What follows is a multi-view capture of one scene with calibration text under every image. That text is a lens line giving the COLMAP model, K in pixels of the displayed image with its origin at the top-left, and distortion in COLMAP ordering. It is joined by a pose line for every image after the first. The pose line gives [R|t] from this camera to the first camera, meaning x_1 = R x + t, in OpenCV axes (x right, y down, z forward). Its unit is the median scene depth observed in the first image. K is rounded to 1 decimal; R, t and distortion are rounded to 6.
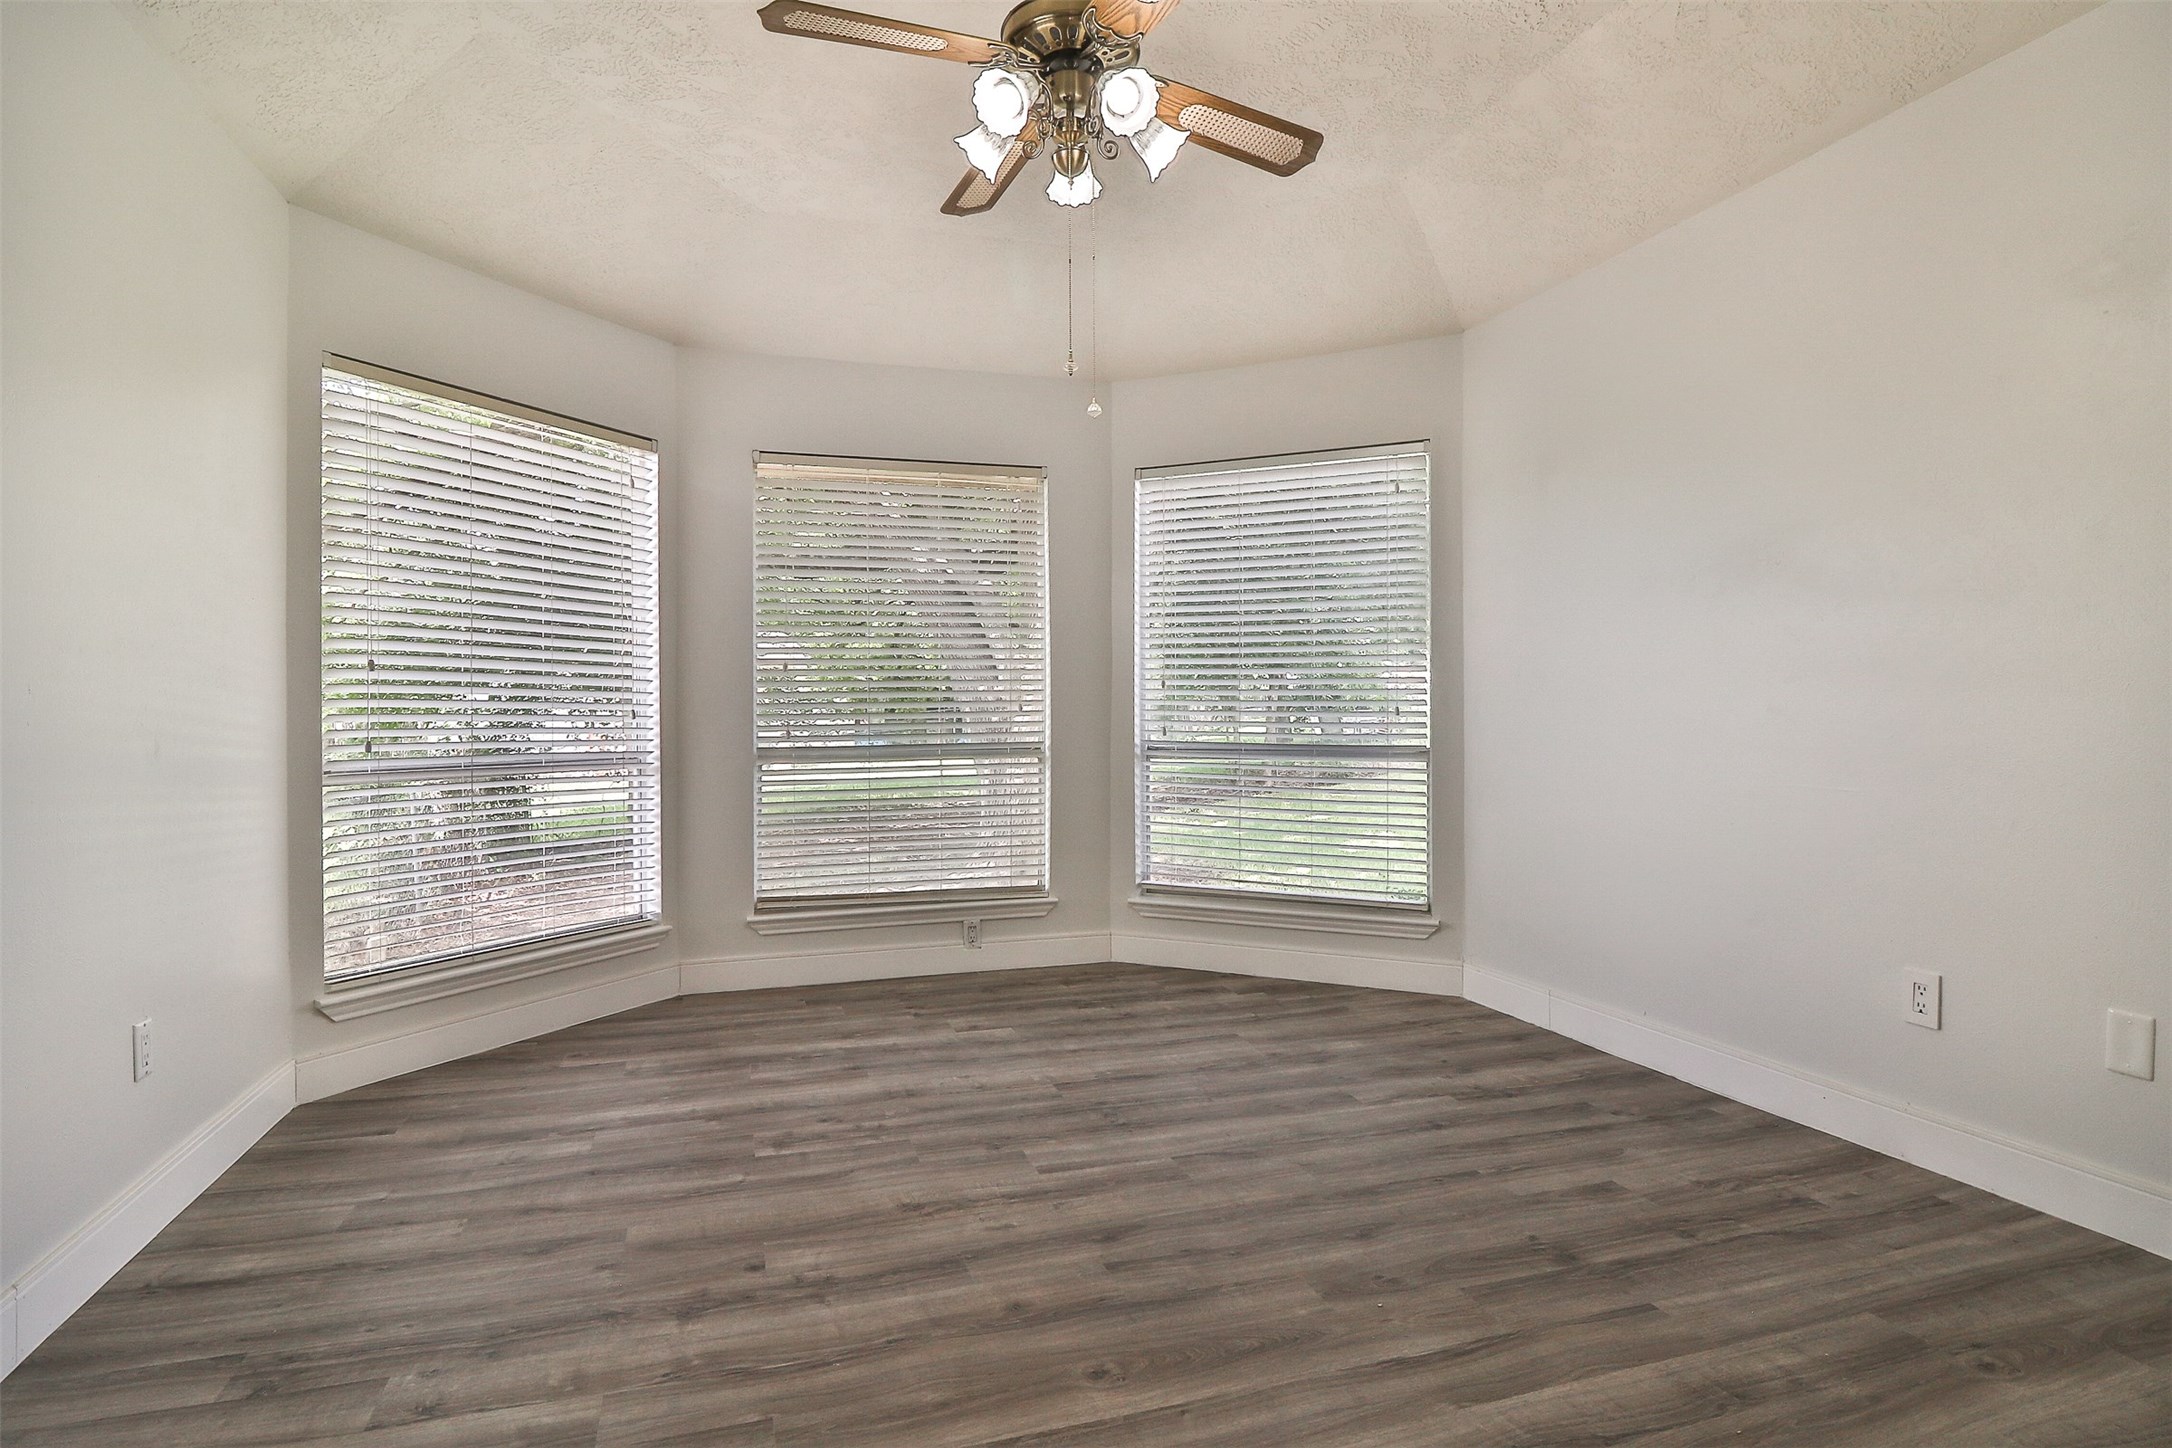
lens RADIAL K [[1120.2, 0, 1086.3], [0, 1120.2, 717.3], [0, 0, 1]] dist [-0.002558, -0.012274]
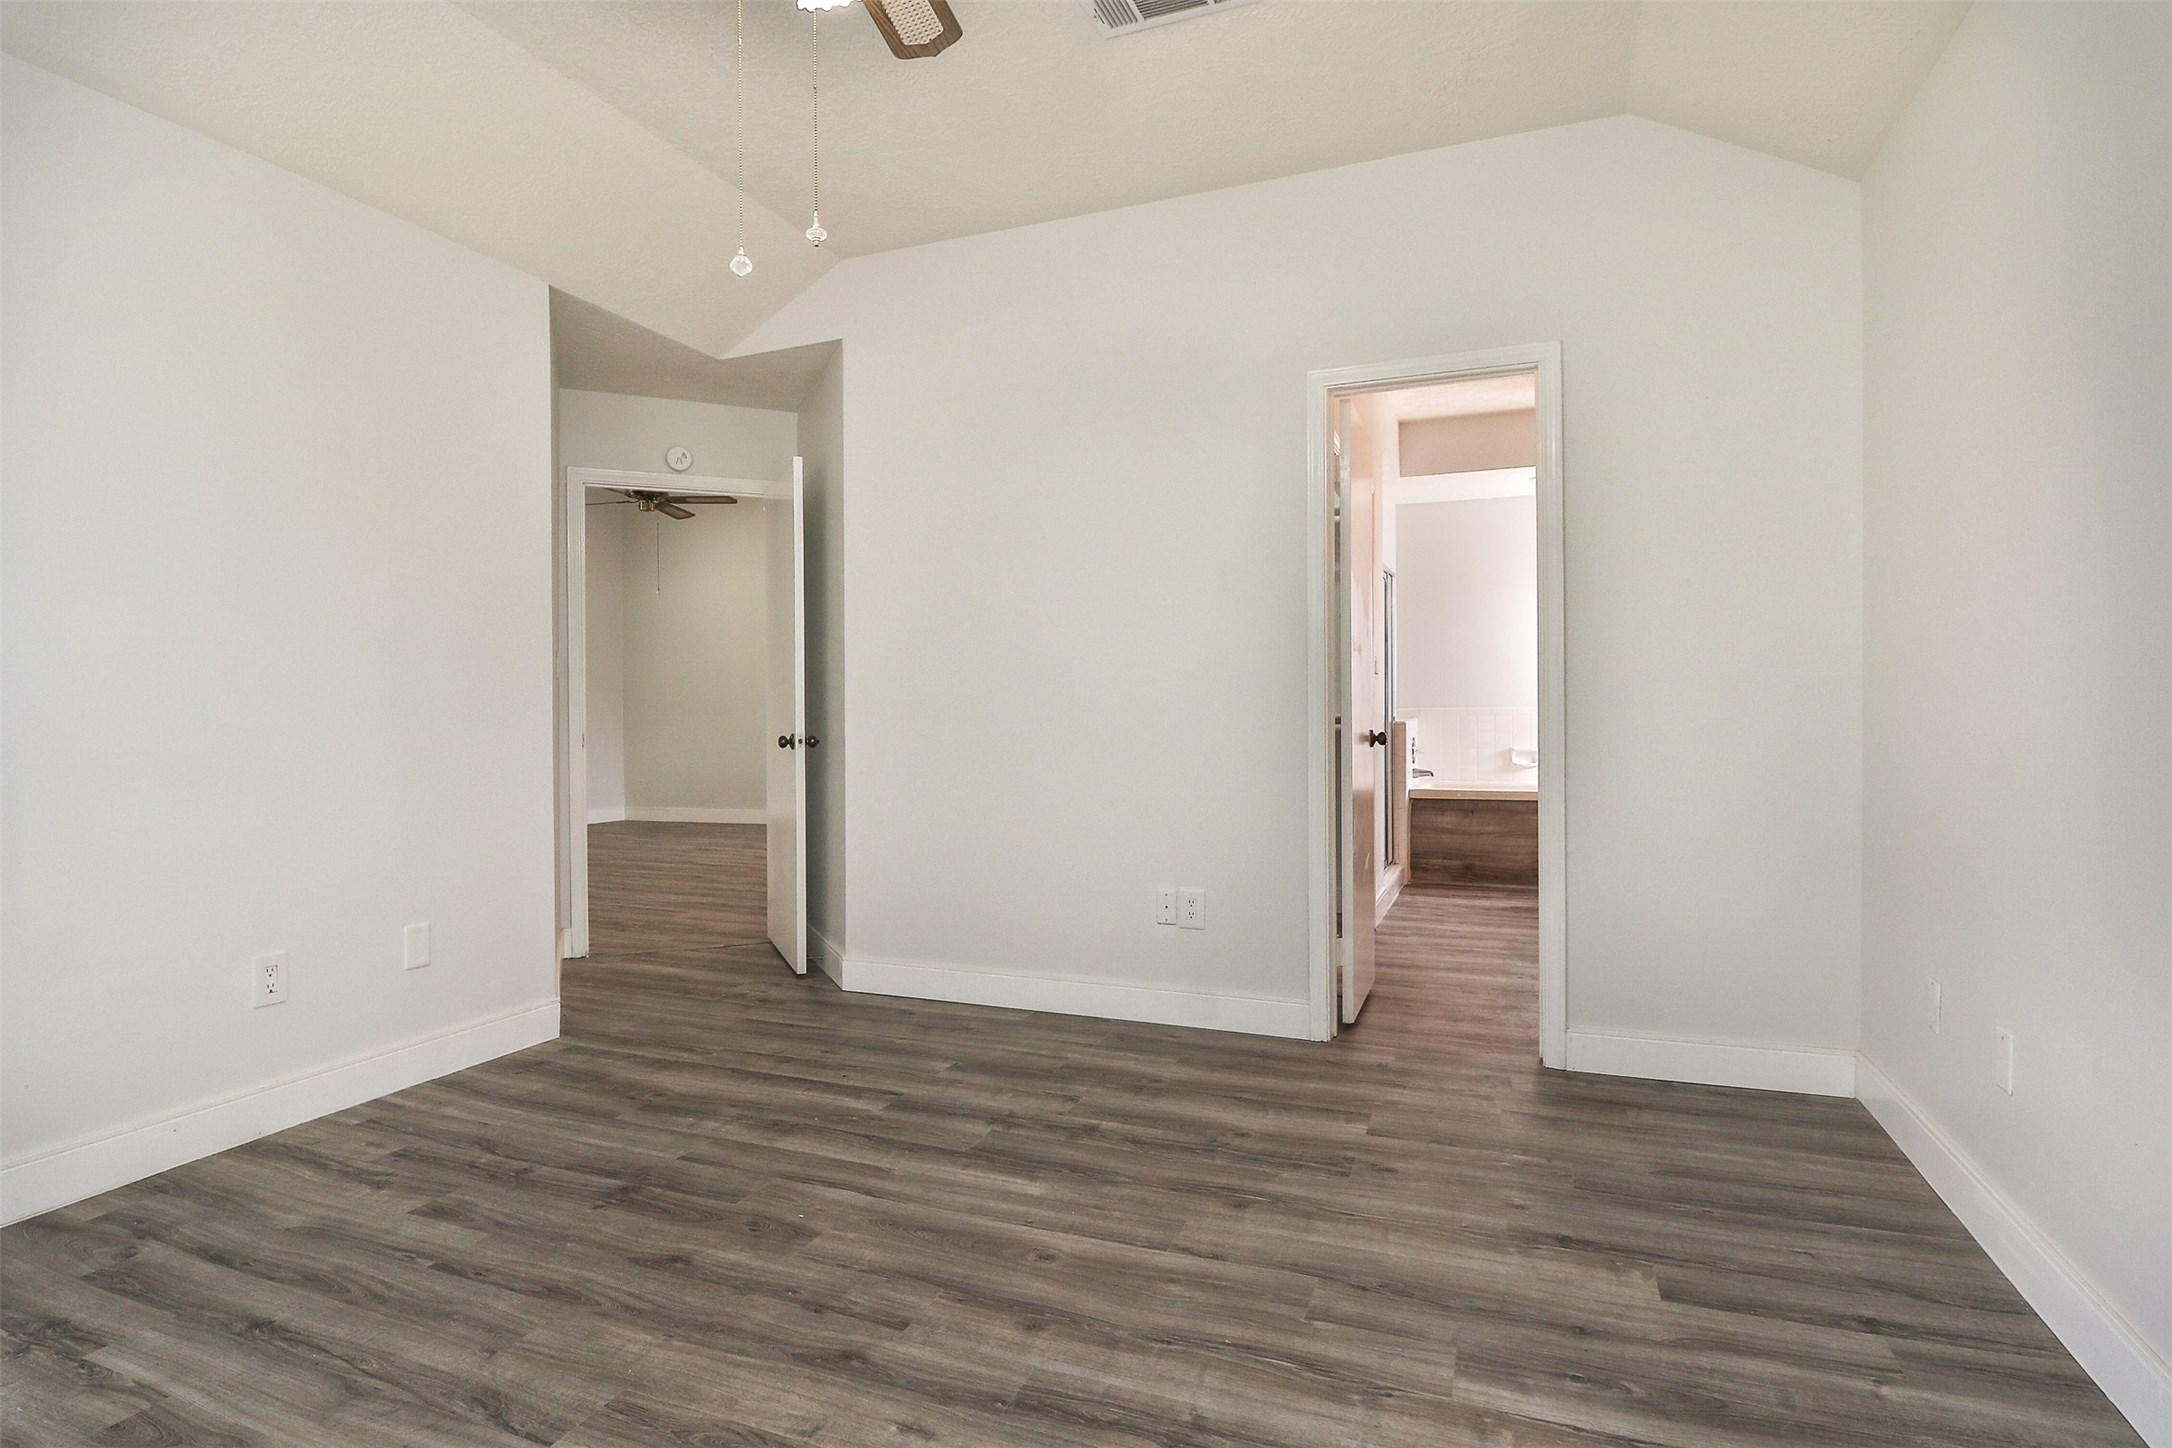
lens RADIAL K [[1120.2, 0, 1086.3], [0, 1120.2, 717.3], [0, 0, 1]] dist [-0.002558, -0.012274]
pose [[-0.781039, 0.009855, 0.624405, -0.636980], [0.011100, 0.999937, -0.001898, 0.010144], [-0.624384, 0.005449, -0.781099, 1.561951]]
